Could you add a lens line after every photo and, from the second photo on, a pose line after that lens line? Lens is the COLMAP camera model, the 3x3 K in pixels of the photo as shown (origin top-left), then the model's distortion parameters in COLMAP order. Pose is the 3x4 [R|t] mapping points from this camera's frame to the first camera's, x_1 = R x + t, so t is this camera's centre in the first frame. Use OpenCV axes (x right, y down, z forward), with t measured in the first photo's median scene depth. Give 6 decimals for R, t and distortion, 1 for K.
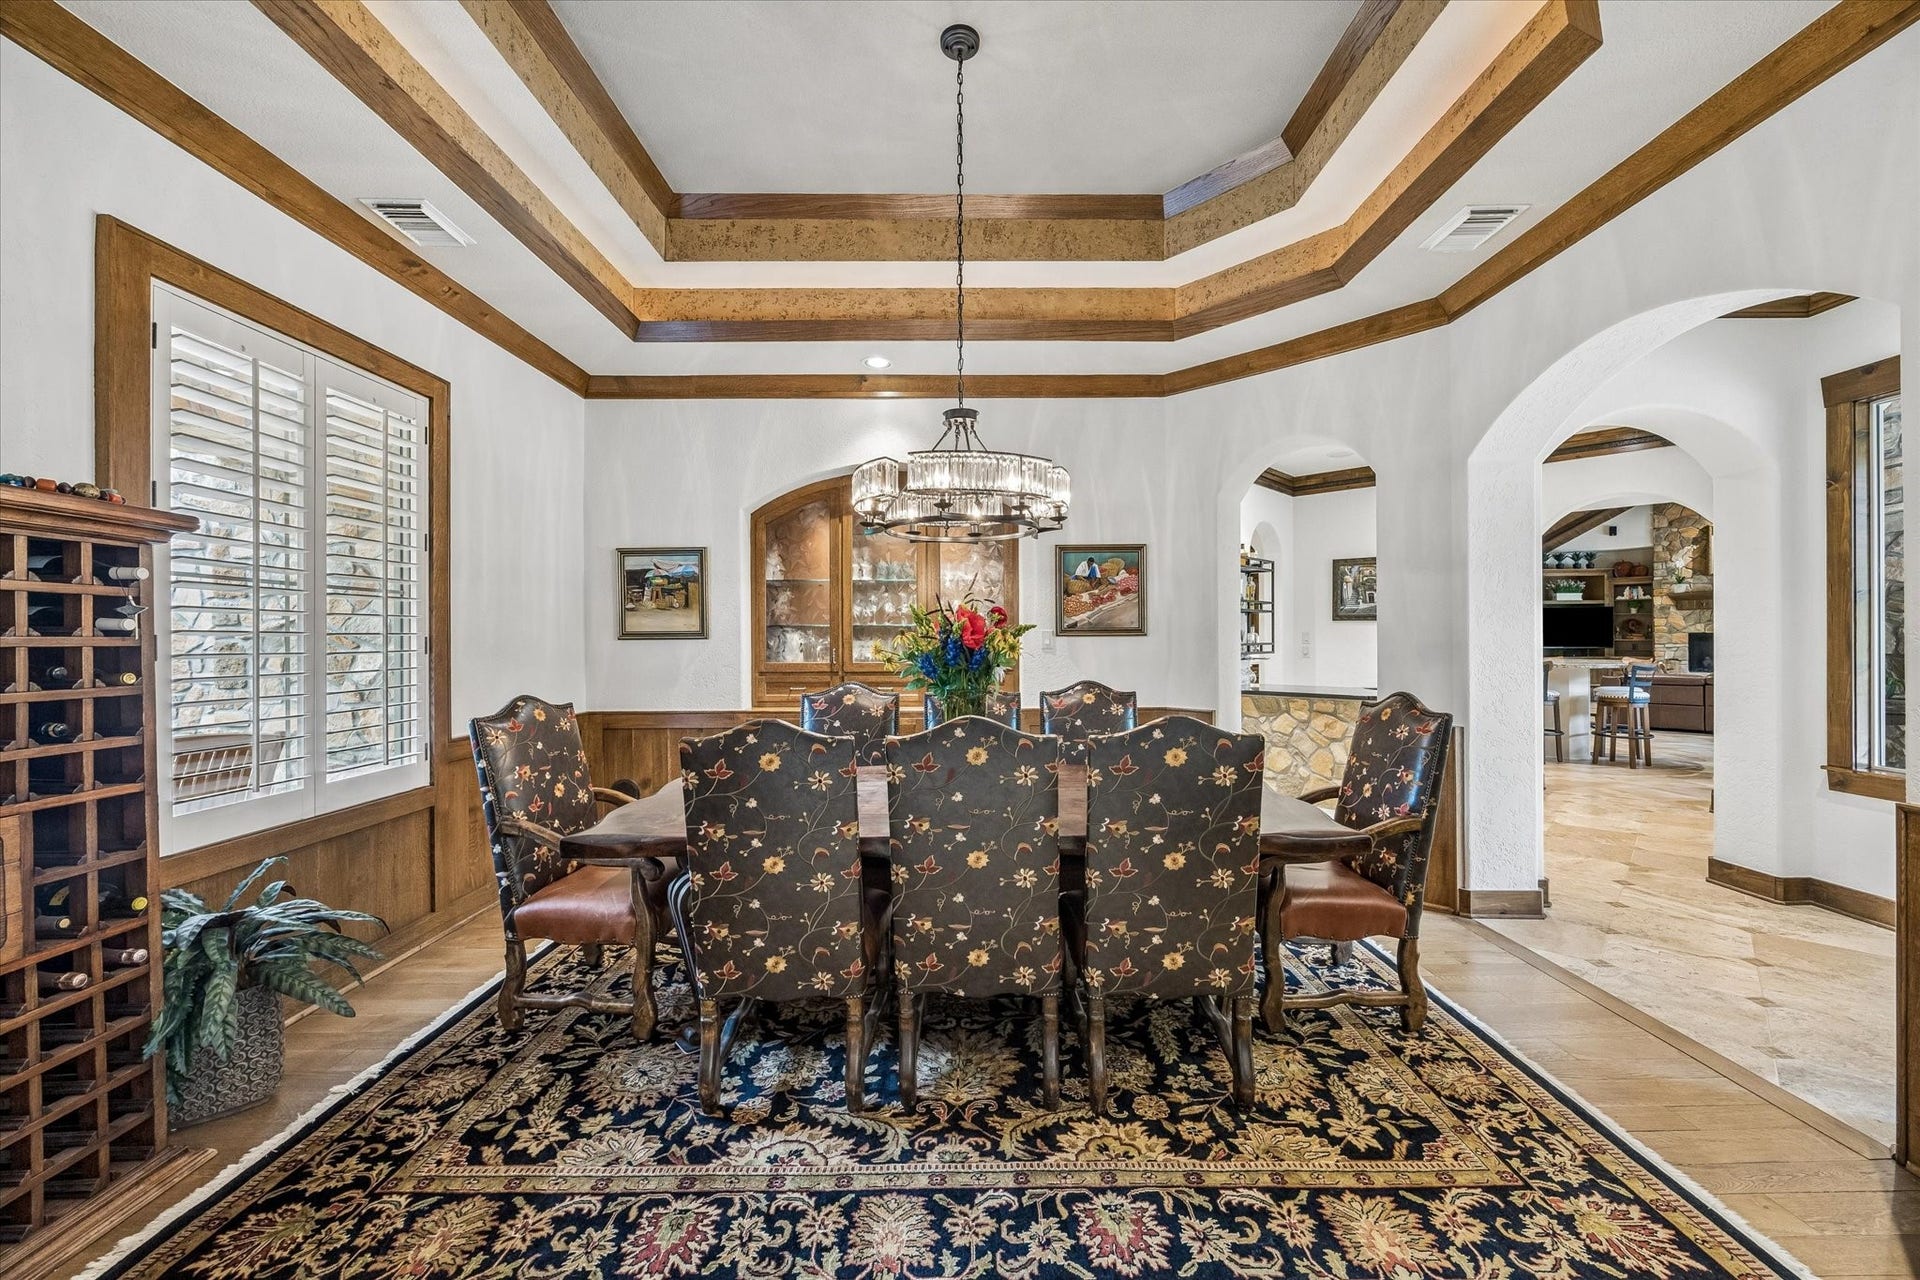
lens RADIAL K [[730.2, 0, 965.9], [0, 730.2, 641.5], [0, 0, 1]] dist [-0.003476, -0.000652]
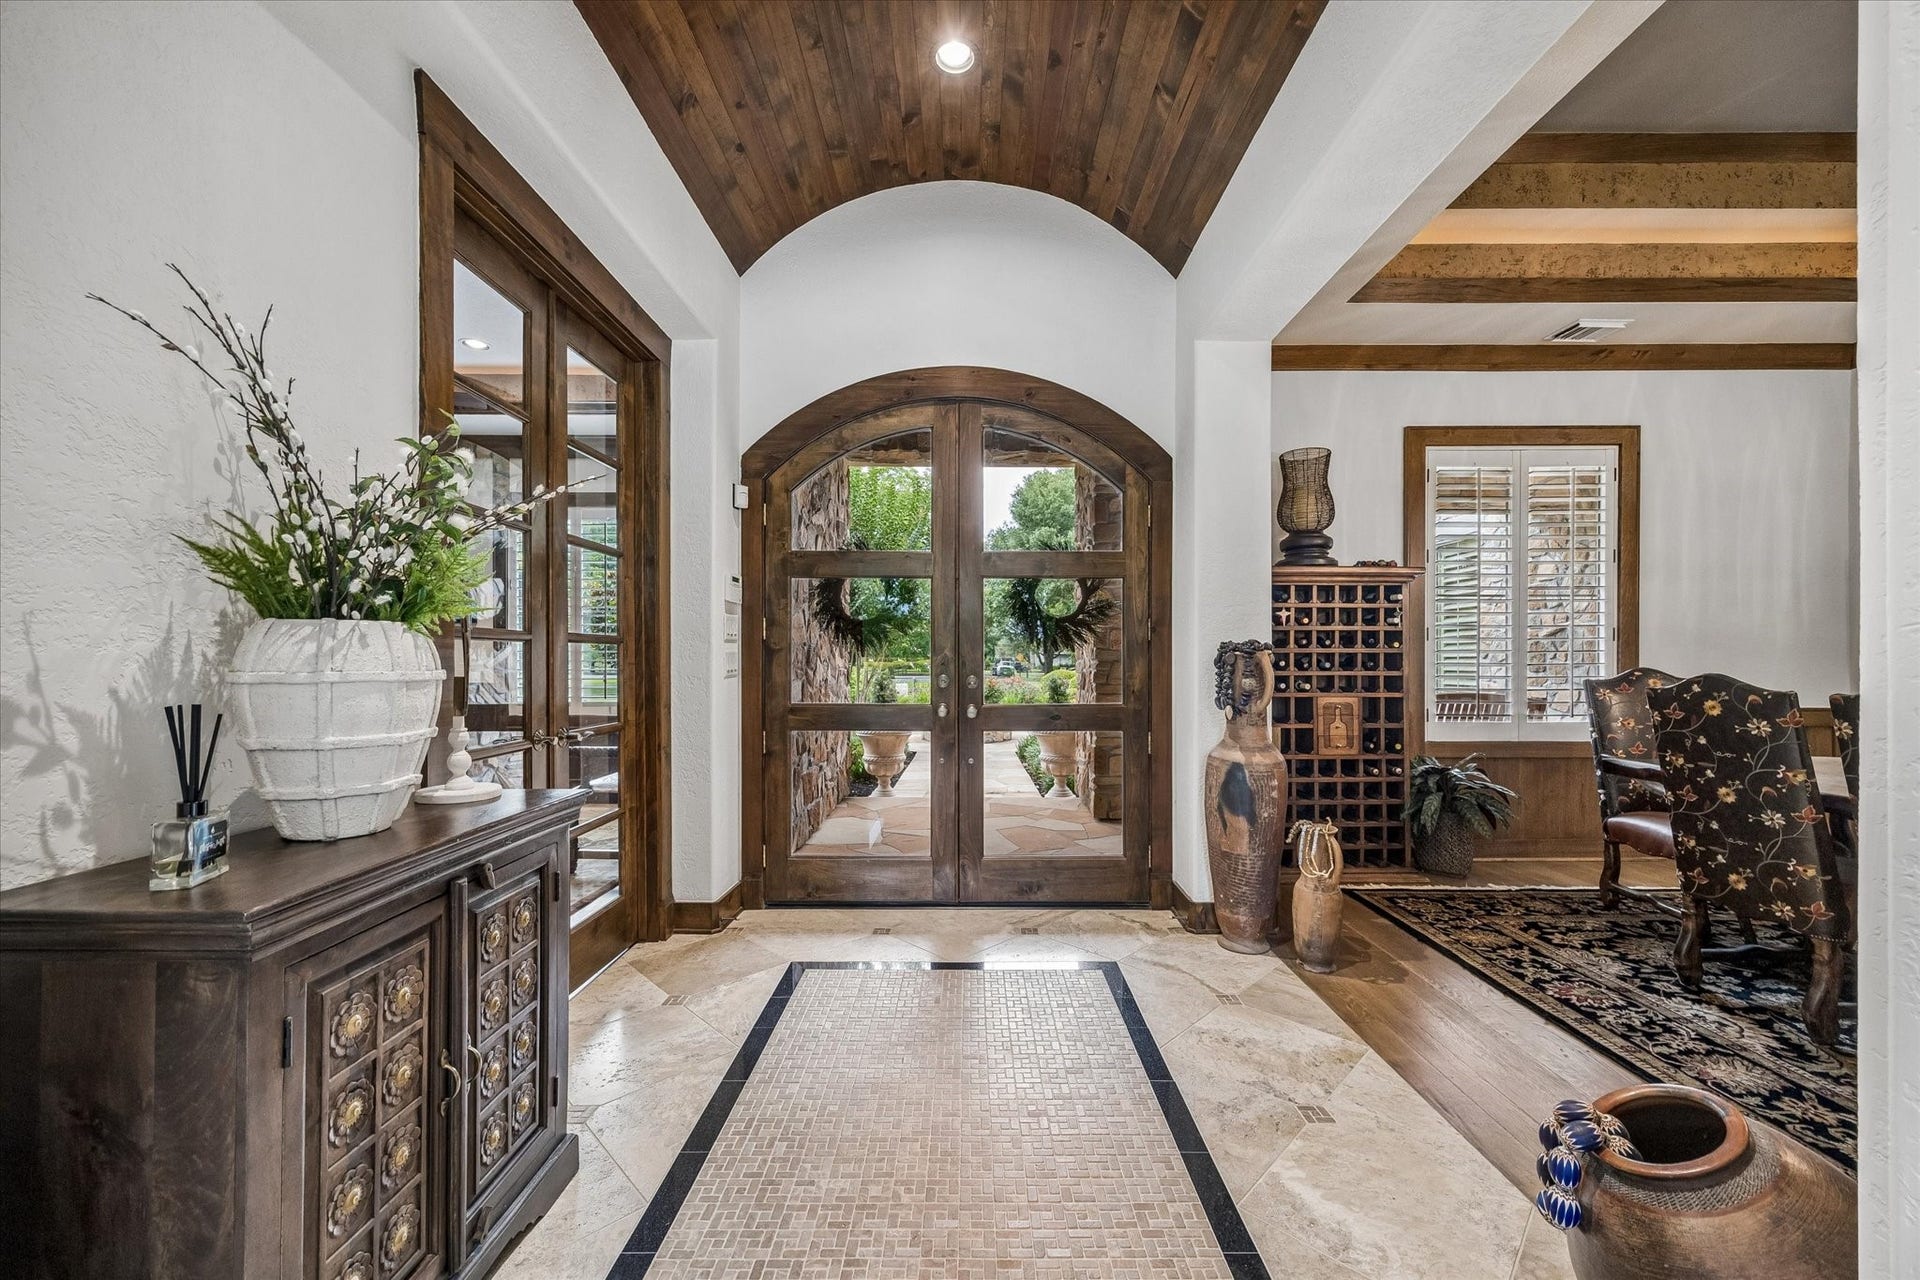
lens RADIAL K [[730.2, 0, 964.4], [0, 730.2, 651.7], [0, 0, 1]] dist [-0.003476, -0.000652]
pose [[-0.011771, -0.004988, -0.999918, 1.009137], [-0.003869, 0.999980, -0.004943, 0.082170], [0.999923, 0.003811, -0.011790, -0.269844]]
